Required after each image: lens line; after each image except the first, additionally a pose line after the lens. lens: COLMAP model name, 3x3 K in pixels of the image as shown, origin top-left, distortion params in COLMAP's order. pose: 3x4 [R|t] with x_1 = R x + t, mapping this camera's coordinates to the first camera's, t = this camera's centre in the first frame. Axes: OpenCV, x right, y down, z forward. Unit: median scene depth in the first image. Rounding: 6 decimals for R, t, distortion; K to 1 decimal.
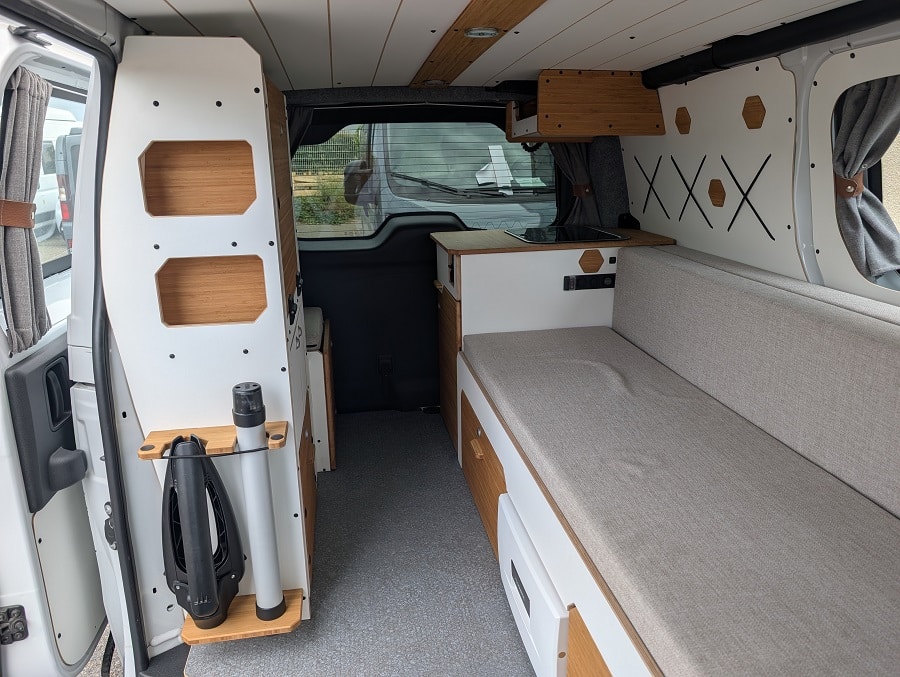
lens RADIAL K [[628.9, 0, 450.0], [0, 628.9, 338.5], [0, 0, 1]] dist [-0.001233, -0.001076]
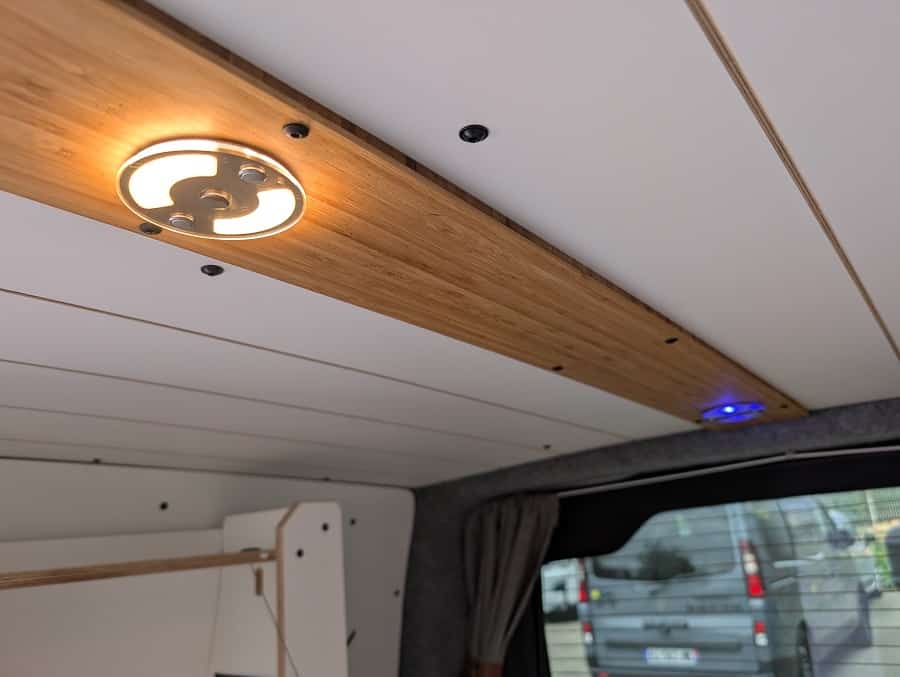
lens RADIAL K [[664.0, 0, 472.4], [0, 664.0, 339.2], [0, 0, 1]] dist [-0.001812, -0.002181]
pose [[0.684767, -0.247810, -0.685336, 0.152948], [-0.132792, 0.882238, -0.451689, -0.226299], [0.716562, 0.400308, 0.571220, 0.596497]]
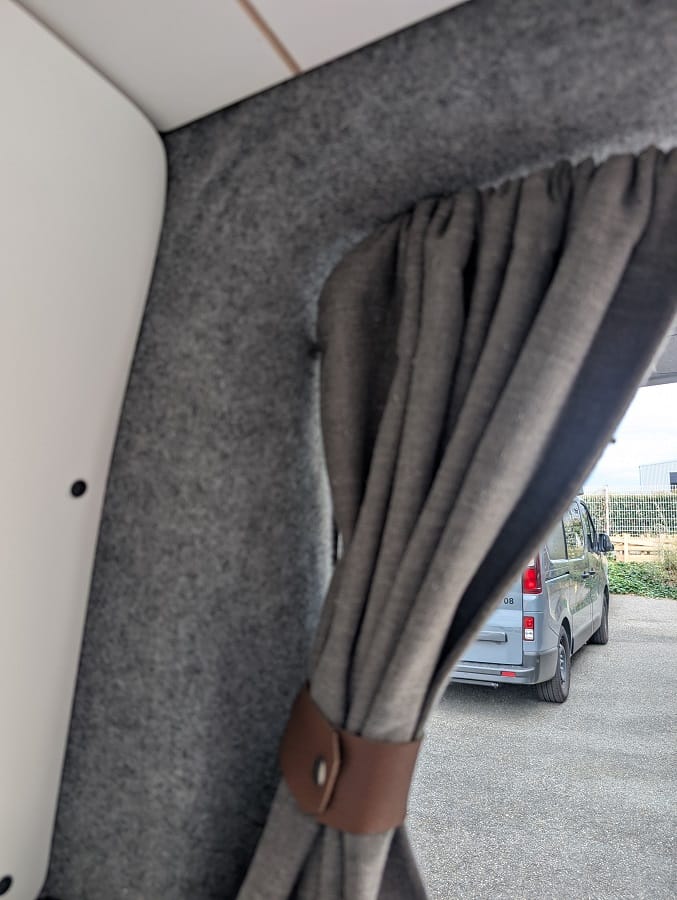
lens RADIAL K [[650.4, 0, 336.8], [0, 650.4, 437.6], [0, 0, 1]] dist [-0.003991, -0.004047]
pose [[0.793193, -0.069379, -0.605006, -0.206852], [-0.173104, 0.926818, -0.333231, -0.253308], [0.583850, 0.369046, 0.723136, 0.895892]]
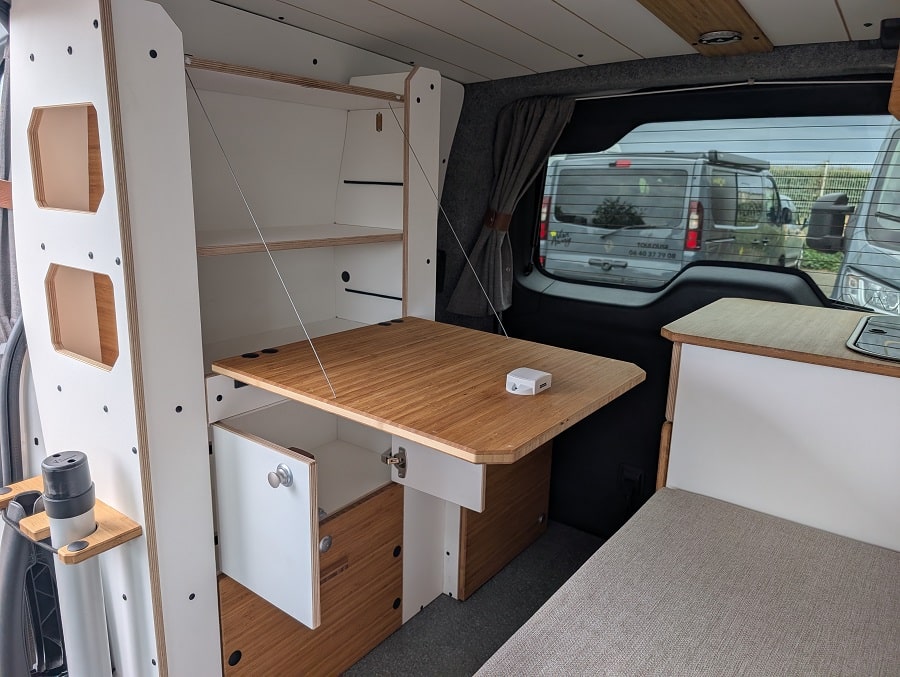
lens RADIAL K [[650.4, 0, 450.0], [0, 650.4, 338.5], [0, 0, 1]] dist [-0.003991, -0.004047]
pose [[0.697694, 0.200613, -0.687734, 0.250484], [-0.239183, 0.970136, 0.040344, -0.103475], [0.675289, 0.136346, 0.724841, 0.424618]]
